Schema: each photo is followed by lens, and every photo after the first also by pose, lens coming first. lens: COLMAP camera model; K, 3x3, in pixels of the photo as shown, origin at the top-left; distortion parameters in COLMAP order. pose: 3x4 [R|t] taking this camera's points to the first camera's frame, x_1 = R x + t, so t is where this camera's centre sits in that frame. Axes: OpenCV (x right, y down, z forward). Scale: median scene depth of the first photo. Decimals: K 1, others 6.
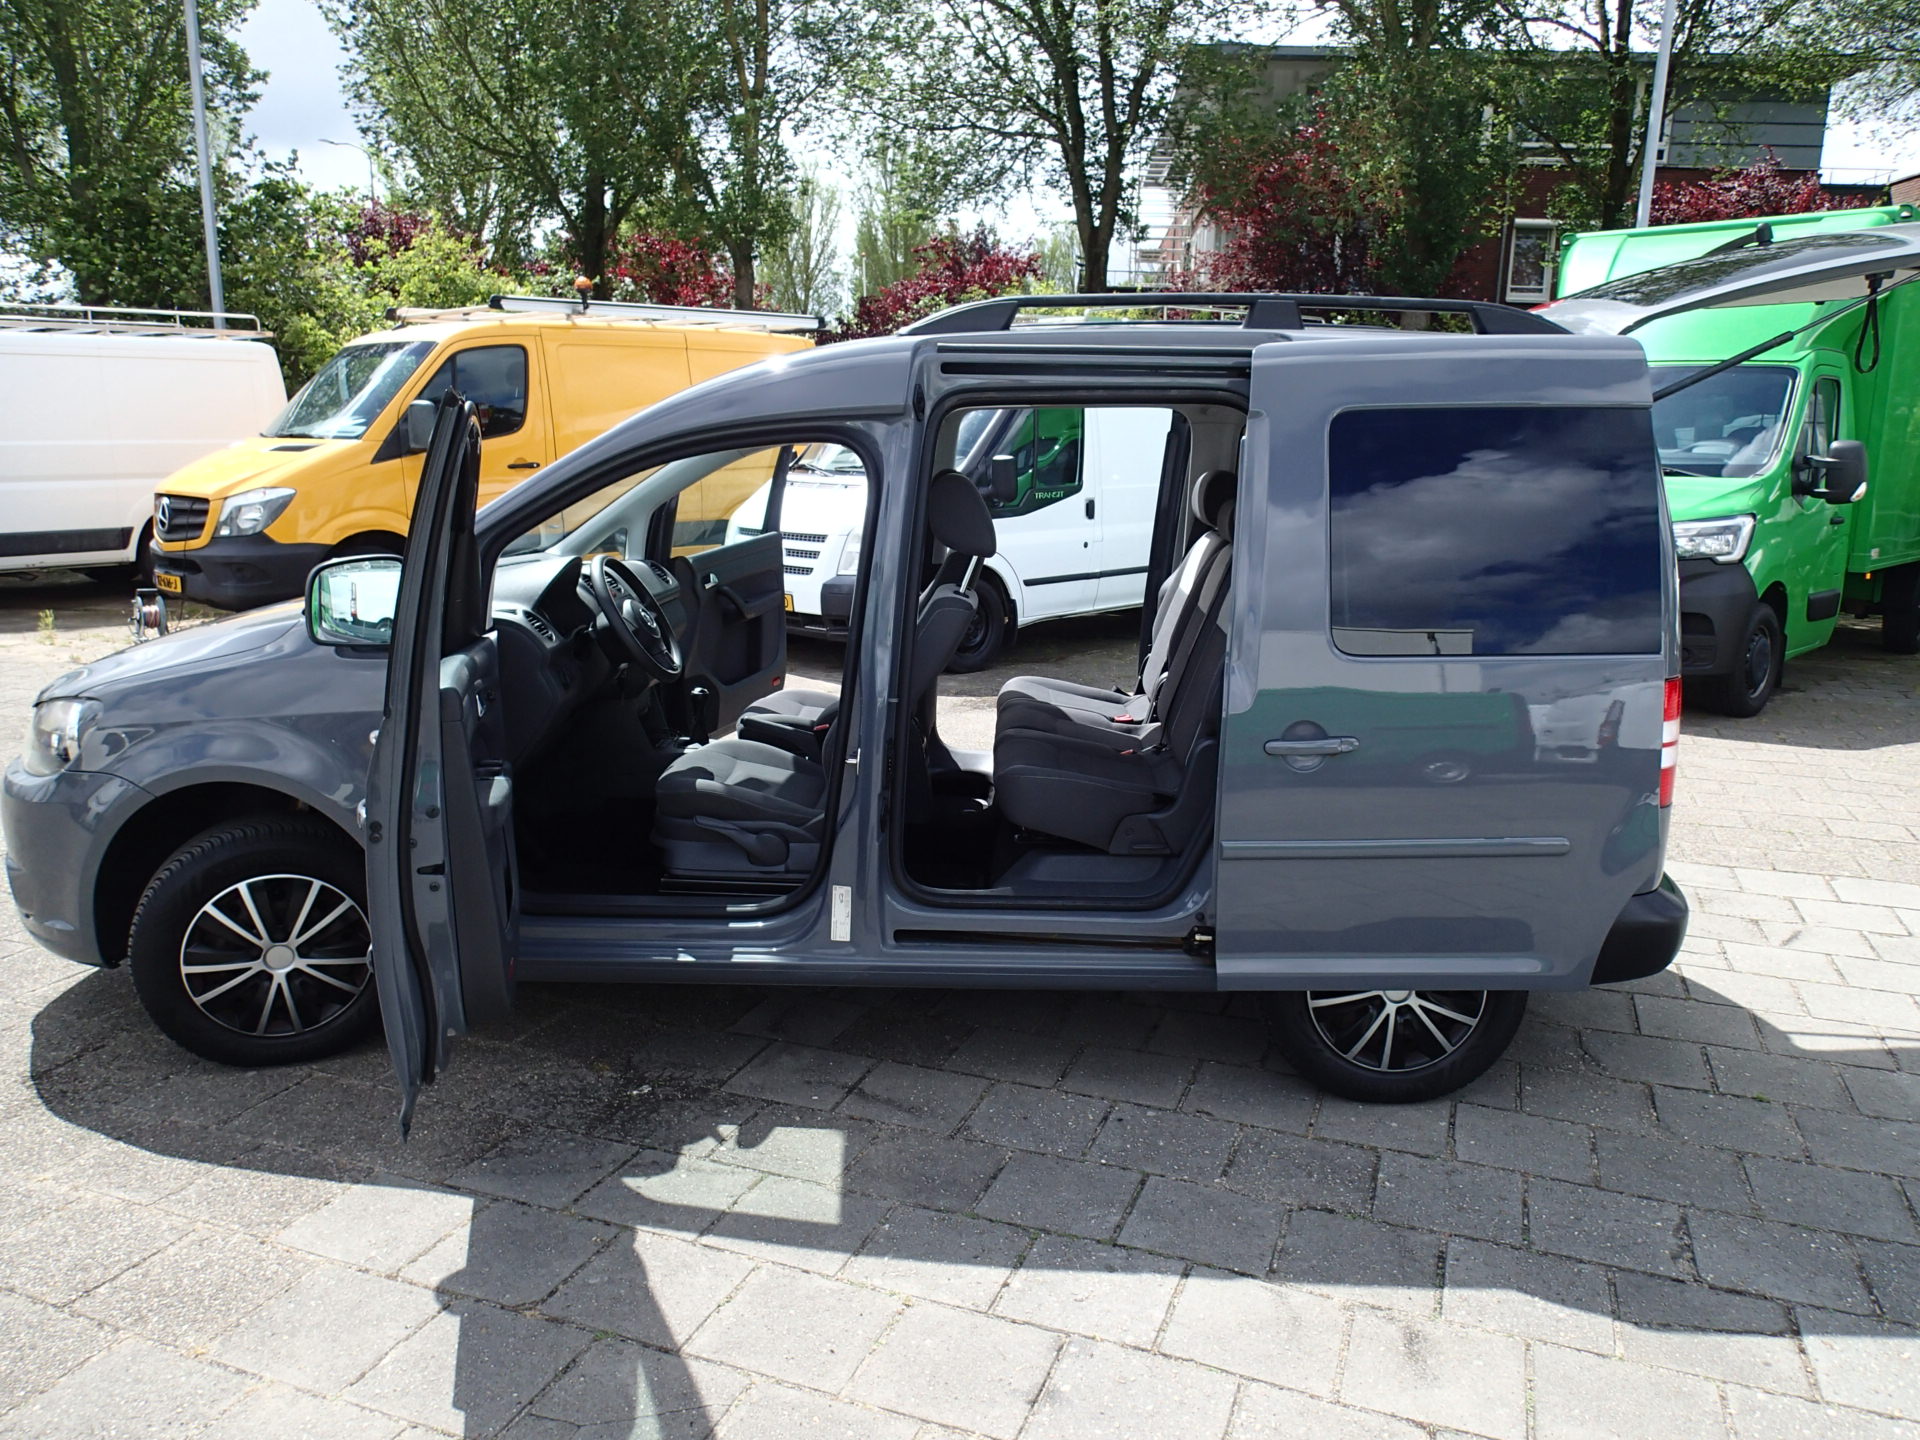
lens RADIAL K [[1442.7, 0, 968.2], [0, 1442.7, 716.5], [0, 0, 1]] dist [0.000195, 0.001996]
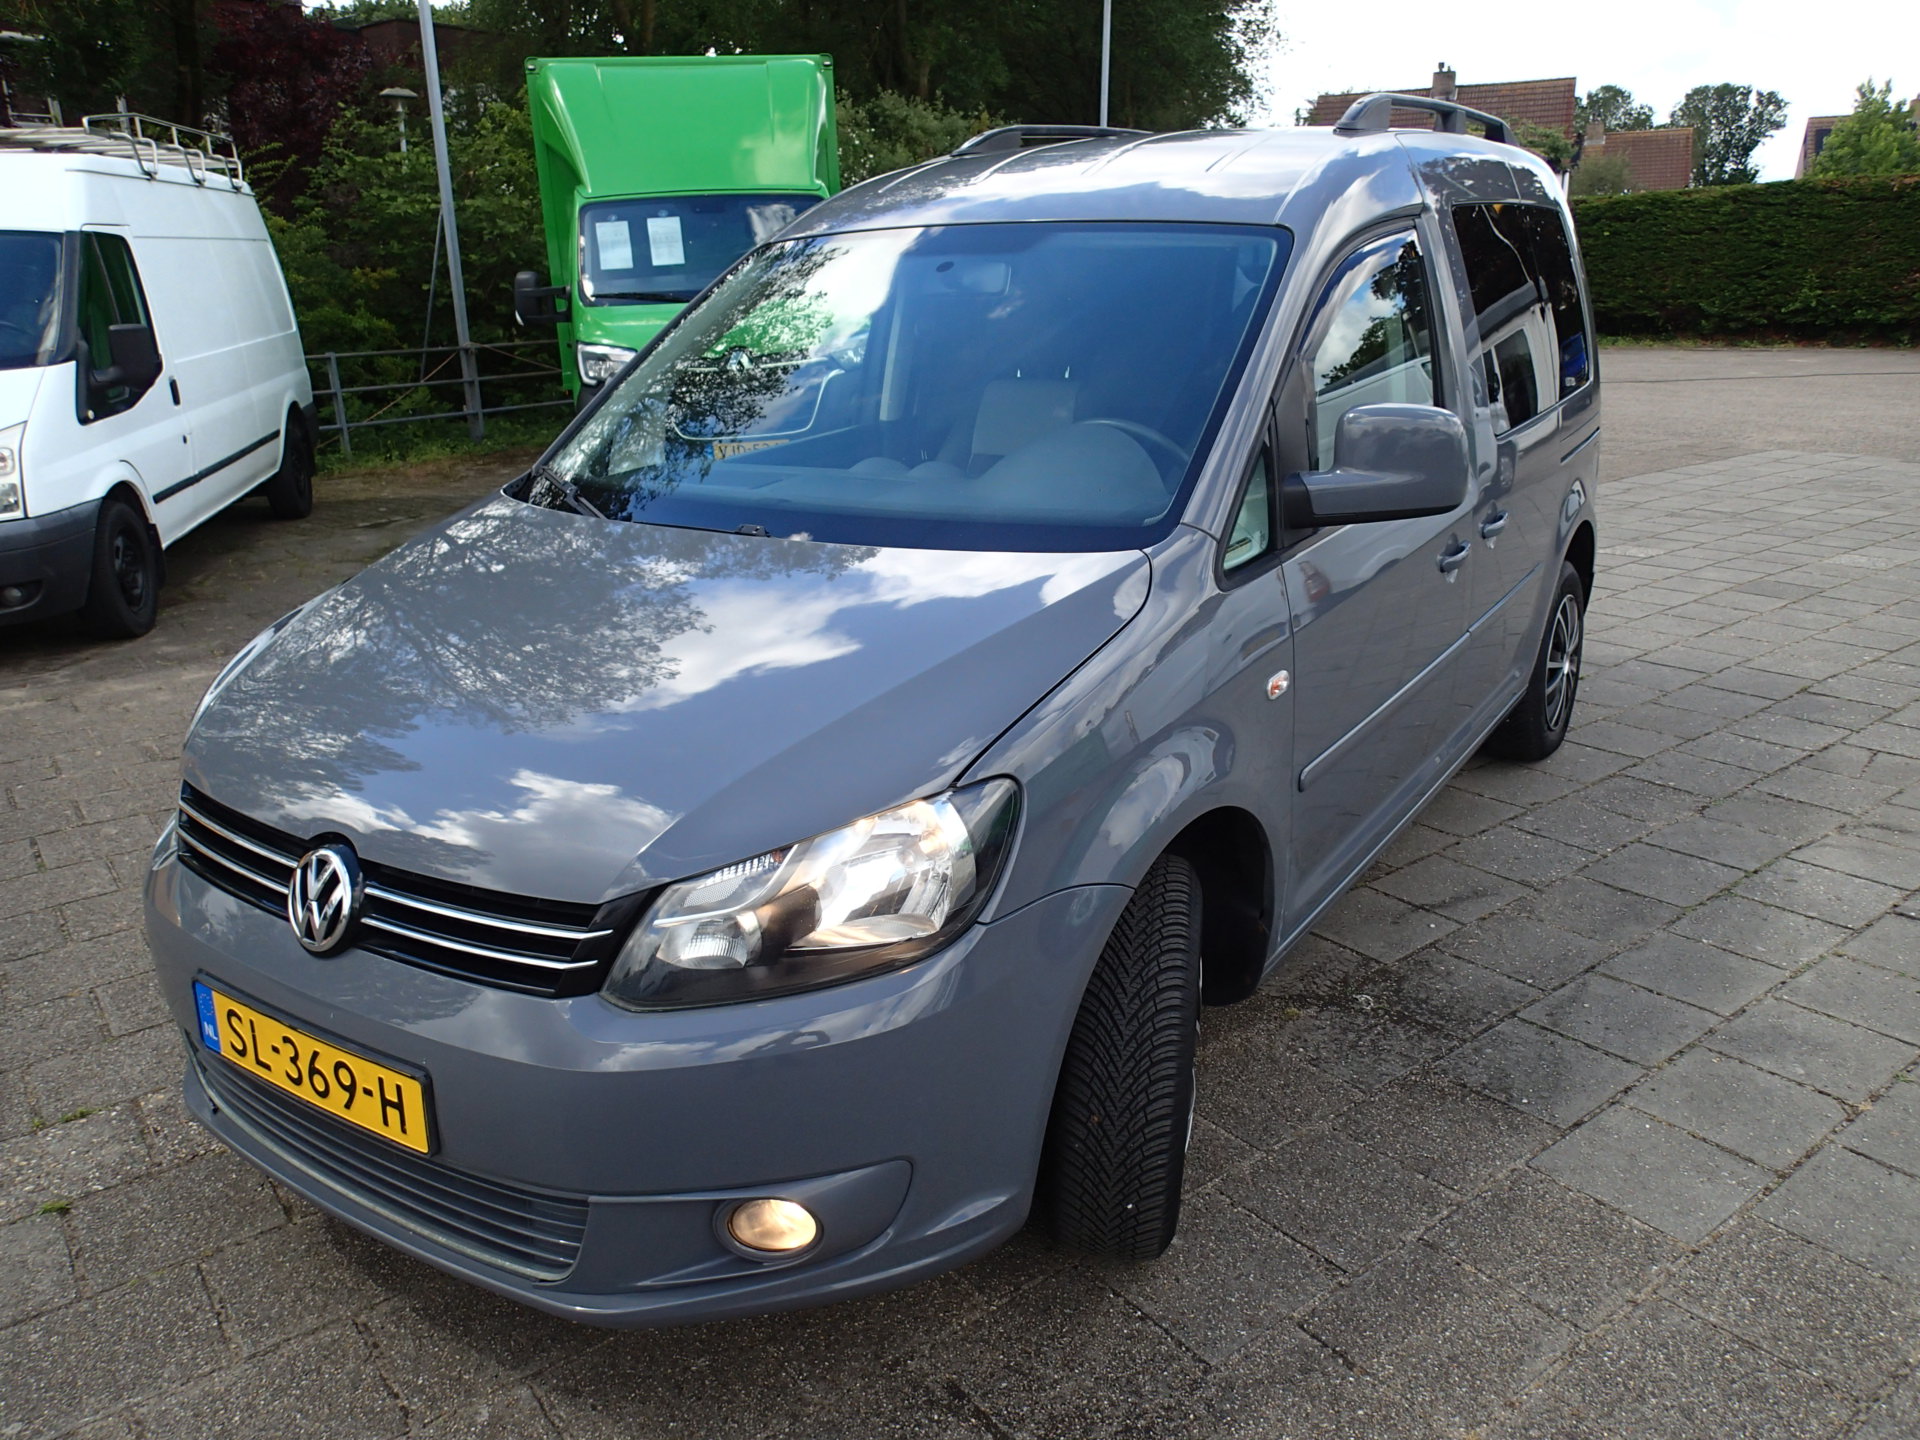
lens RADIAL K [[1442.7, 0, 955.2], [0, 1442.7, 709.9], [0, 0, 1]] dist [0.000195, 0.001996]
pose [[0.529691, -0.289339, 0.797314, -0.990074], [0.211431, 0.955386, 0.206239, -0.148736], [-0.821416, 0.059334, 0.567235, 0.663713]]
